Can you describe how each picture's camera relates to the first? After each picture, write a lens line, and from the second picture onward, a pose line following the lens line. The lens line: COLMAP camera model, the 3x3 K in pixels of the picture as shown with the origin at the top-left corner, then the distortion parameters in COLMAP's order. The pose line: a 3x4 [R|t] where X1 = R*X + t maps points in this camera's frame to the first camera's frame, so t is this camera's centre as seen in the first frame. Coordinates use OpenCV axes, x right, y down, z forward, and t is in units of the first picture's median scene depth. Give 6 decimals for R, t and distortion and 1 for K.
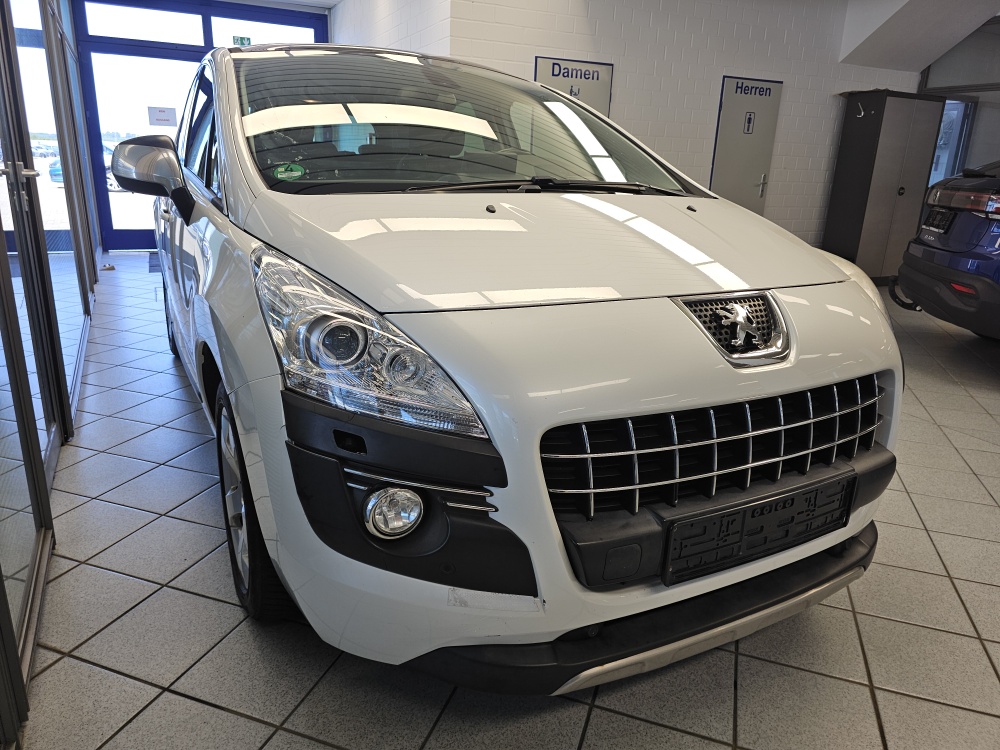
lens RADIAL K [[688.7, 0, 502.0], [0, 688.7, 362.3], [0, 0, 1]] dist [0.032423, -0.019789]
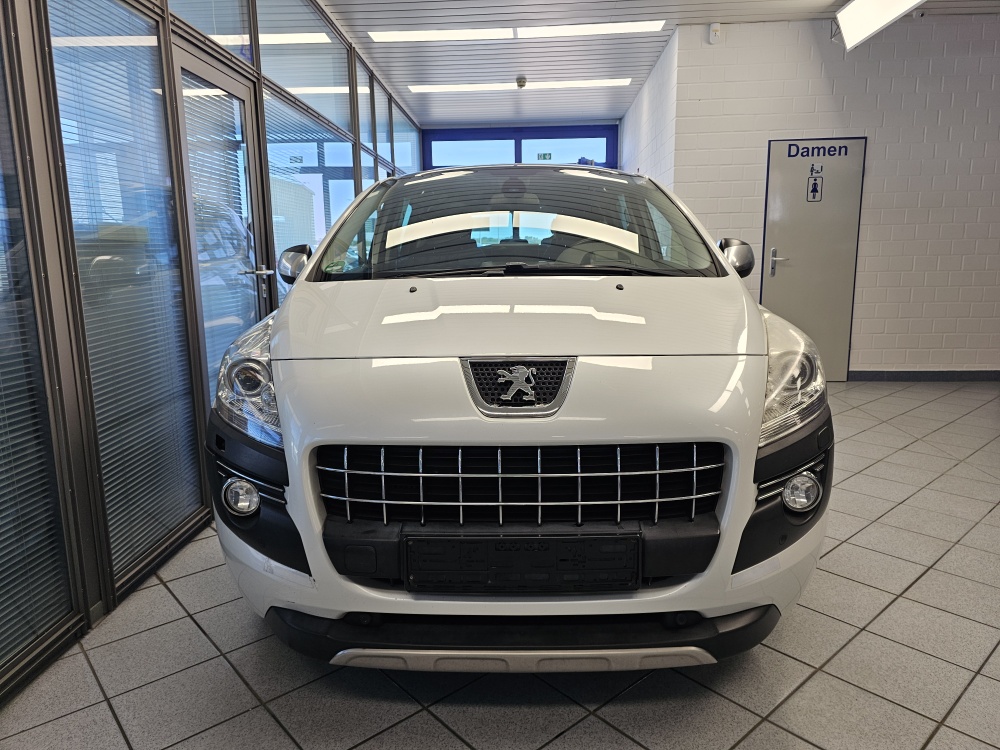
lens RADIAL K [[688.7, 0, 502.0], [0, 688.7, 362.3], [0, 0, 1]] dist [0.032423, -0.019789]
pose [[0.871374, 0.034065, -0.489435, 0.481811], [-0.093534, 0.990824, -0.097564, 0.014802], [0.481620, 0.130794, 0.866565, -0.010255]]
